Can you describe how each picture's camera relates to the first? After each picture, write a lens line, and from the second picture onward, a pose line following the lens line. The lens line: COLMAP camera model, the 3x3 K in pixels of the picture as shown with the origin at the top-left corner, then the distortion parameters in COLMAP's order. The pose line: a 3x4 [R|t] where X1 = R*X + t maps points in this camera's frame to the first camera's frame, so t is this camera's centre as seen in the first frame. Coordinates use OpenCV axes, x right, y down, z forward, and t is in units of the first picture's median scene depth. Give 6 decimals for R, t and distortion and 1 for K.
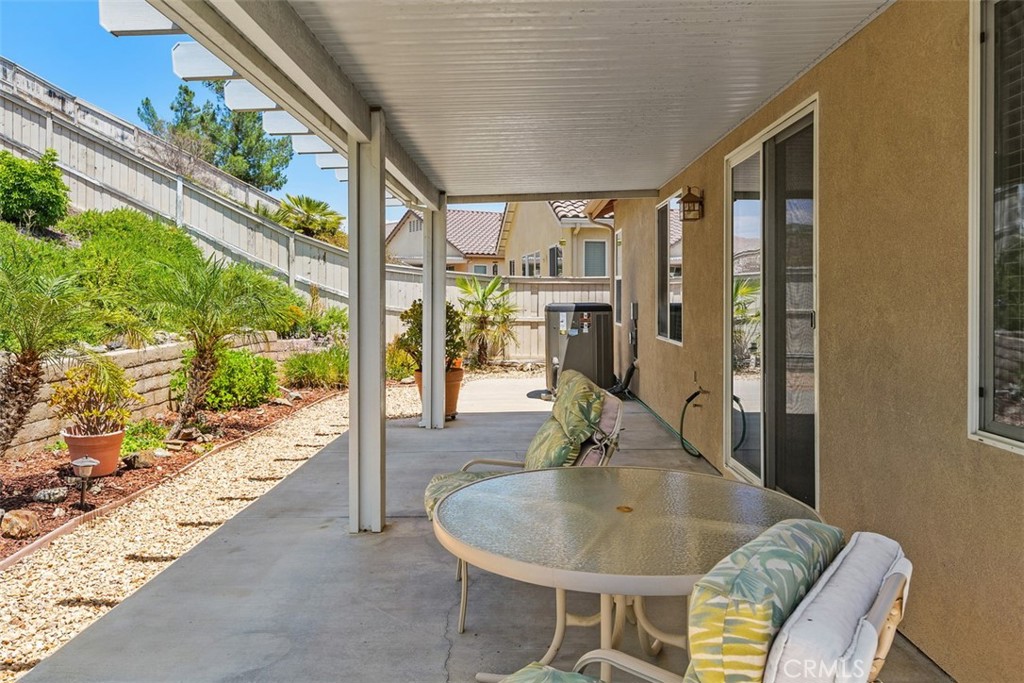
lens RADIAL K [[767.5, 0, 517.5], [0, 767.5, 306.8], [0, 0, 1]] dist [-0.006425, -0.005265]
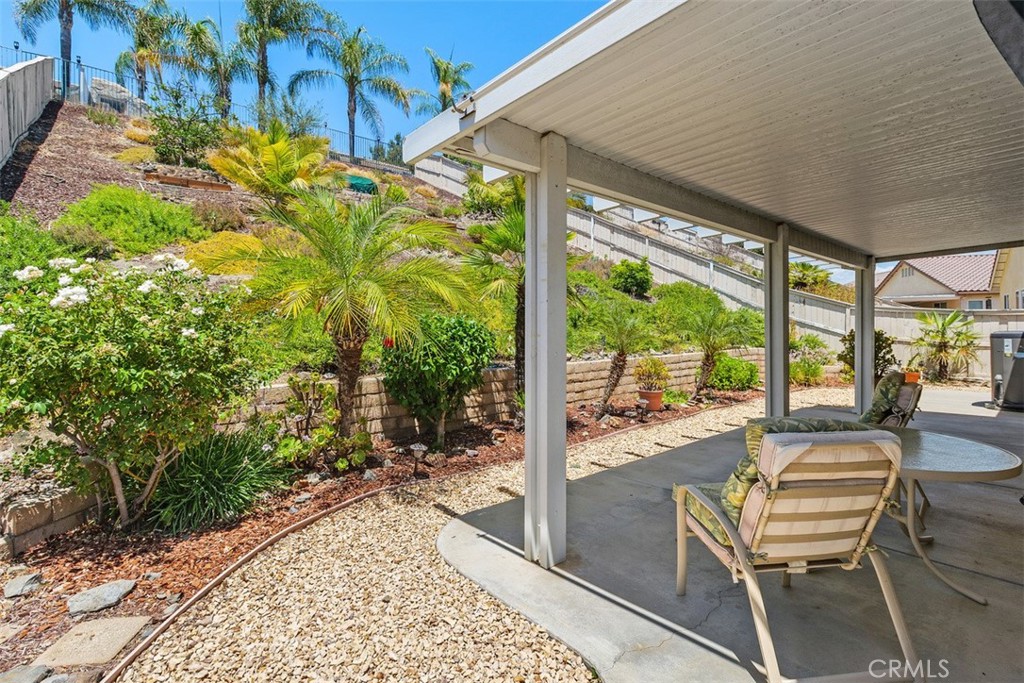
lens RADIAL K [[472.8, 0, 513.2], [0, 472.8, 335.8], [0, 0, 1]] dist [0.002024, -0.000334]
pose [[0.661513, 0.006771, -0.749904, 0.103926], [-0.004668, 0.999977, 0.004911, 0.002599], [0.749920, 0.000251, 0.661529, -0.095485]]
